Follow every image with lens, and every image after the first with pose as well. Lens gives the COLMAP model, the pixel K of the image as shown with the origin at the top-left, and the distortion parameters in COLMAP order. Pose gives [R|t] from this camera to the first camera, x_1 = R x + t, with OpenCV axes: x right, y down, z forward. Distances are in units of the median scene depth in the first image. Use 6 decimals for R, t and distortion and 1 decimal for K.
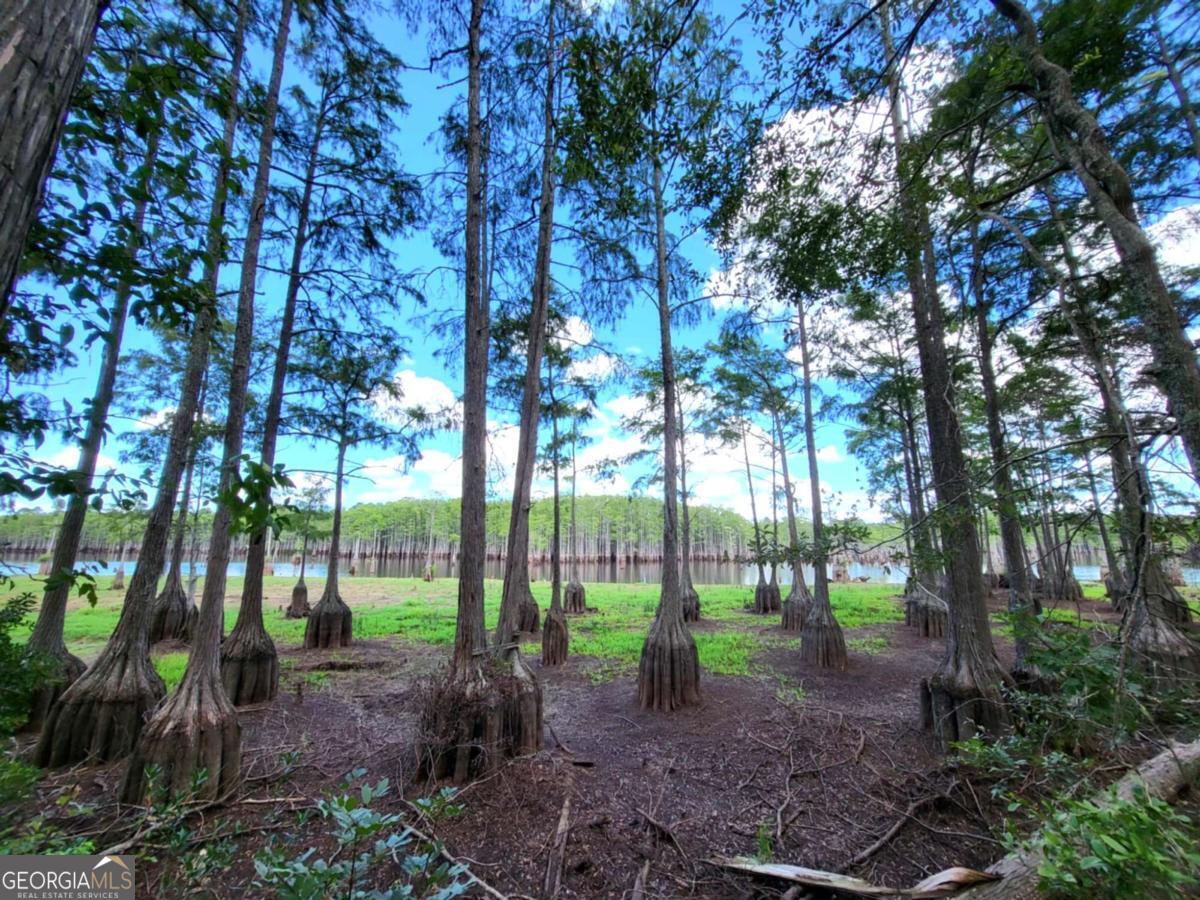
lens RADIAL K [[479.8, 0, 602.9], [0, 479.8, 441.9], [0, 0, 1]] dist [-0.001954, -0.000511]
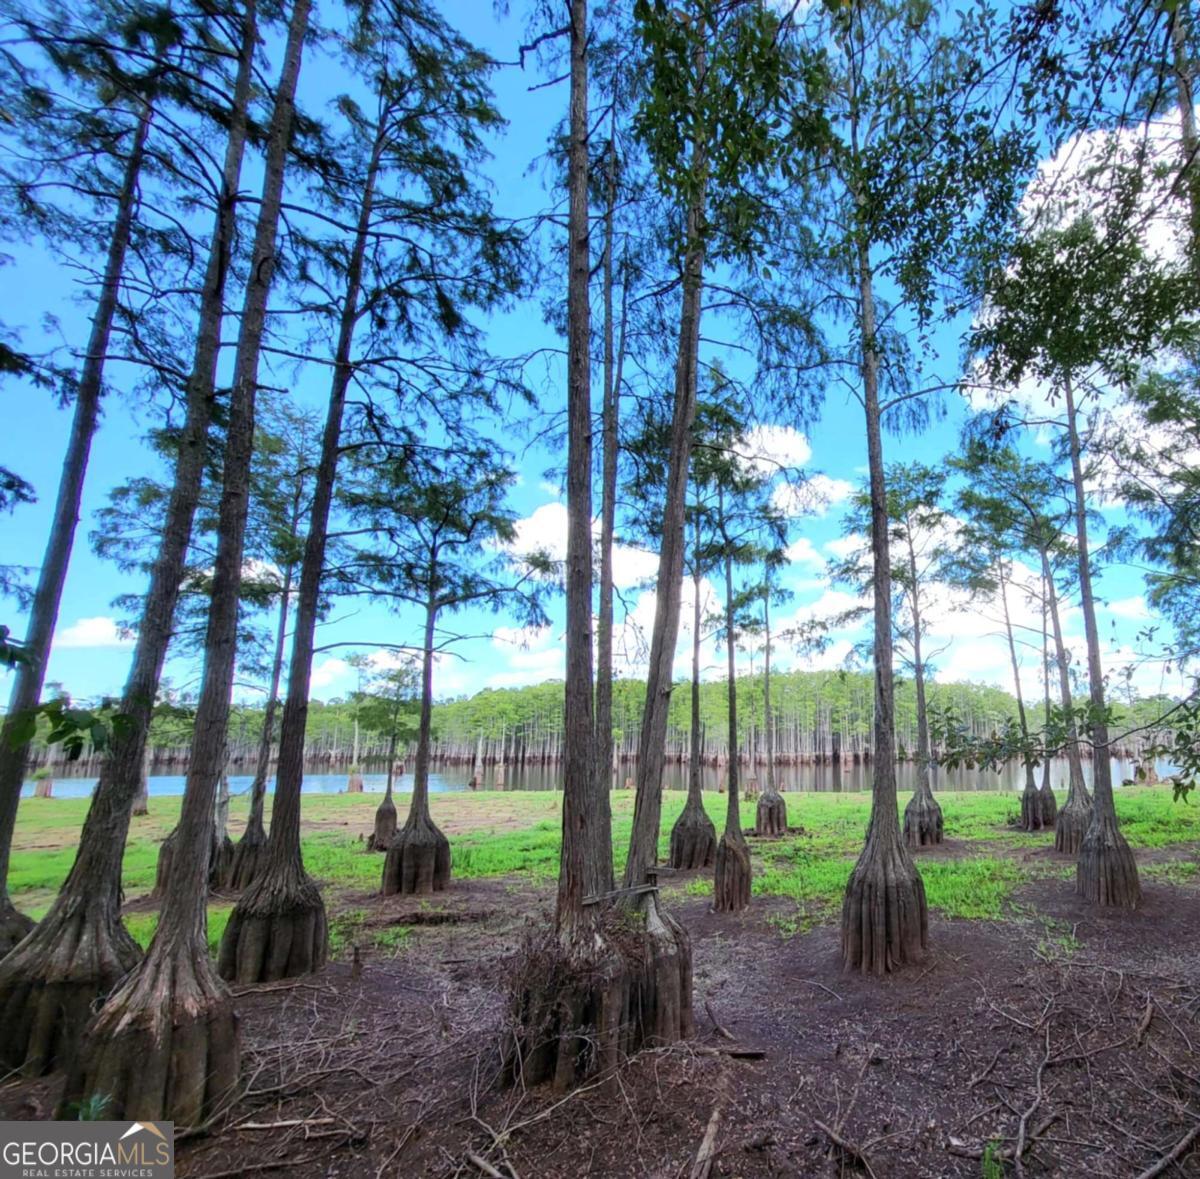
lens RADIAL K [[786.6, 0, 599.8], [0, 786.6, 591.0], [0, 0, 1]] dist [-0.002105, 0.000497]
pose [[0.999799, -0.018296, 0.008223, -0.305061], [0.018224, 0.999796, 0.008742, -0.023824], [-0.008381, -0.008590, 0.999928, -0.167130]]
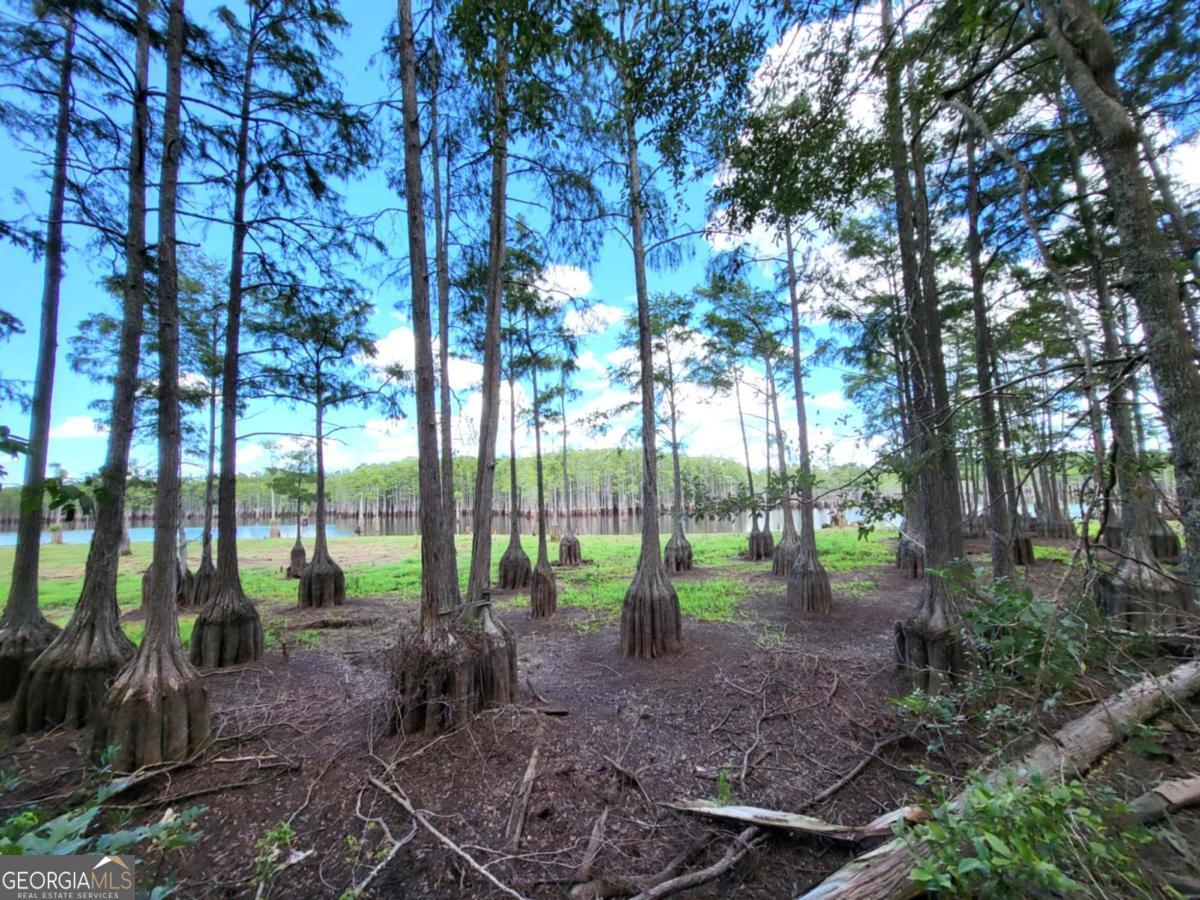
lens RADIAL K [[479.8, 0, 606.3], [0, 479.8, 442.5], [0, 0, 1]] dist [-0.001954, -0.000511]
pose [[0.999488, -0.031464, -0.005780, 0.050947], [0.031880, 0.994678, 0.097976, 0.003548], [0.002666, -0.098110, 0.995172, 0.028130]]
